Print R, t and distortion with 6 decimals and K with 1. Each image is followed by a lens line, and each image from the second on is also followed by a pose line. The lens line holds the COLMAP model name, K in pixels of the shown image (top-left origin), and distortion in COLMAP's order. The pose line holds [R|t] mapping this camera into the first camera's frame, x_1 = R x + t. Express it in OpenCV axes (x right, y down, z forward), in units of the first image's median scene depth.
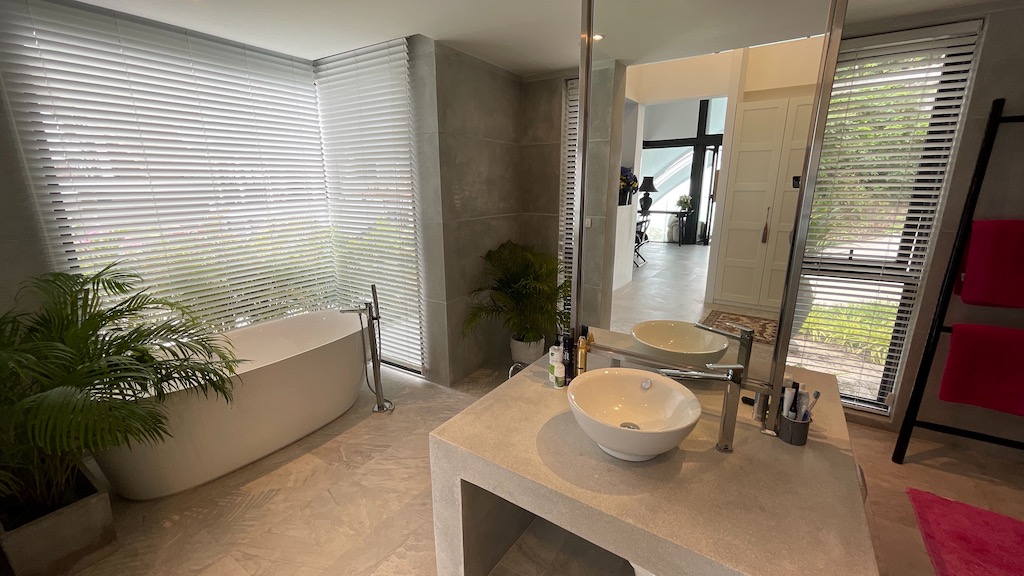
lens RADIAL K [[414.8, 0, 514.4], [0, 414.8, 289.2], [0, 0, 1]] dist [-0.002470, 0.001166]
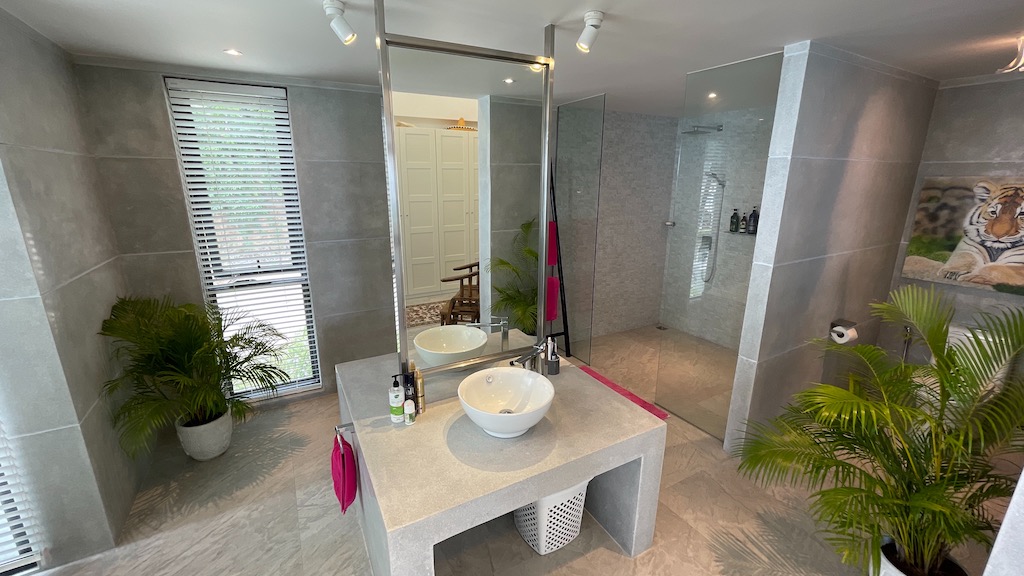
lens RADIAL K [[414.8, 0, 511.4], [0, 414.8, 287.5], [0, 0, 1]] dist [-0.002470, 0.001166]
pose [[0.480750, -0.217801, 0.849378, -0.313733], [0.225961, 0.966717, 0.119995, -0.080390], [-0.847243, 0.134239, 0.513964, 0.124103]]
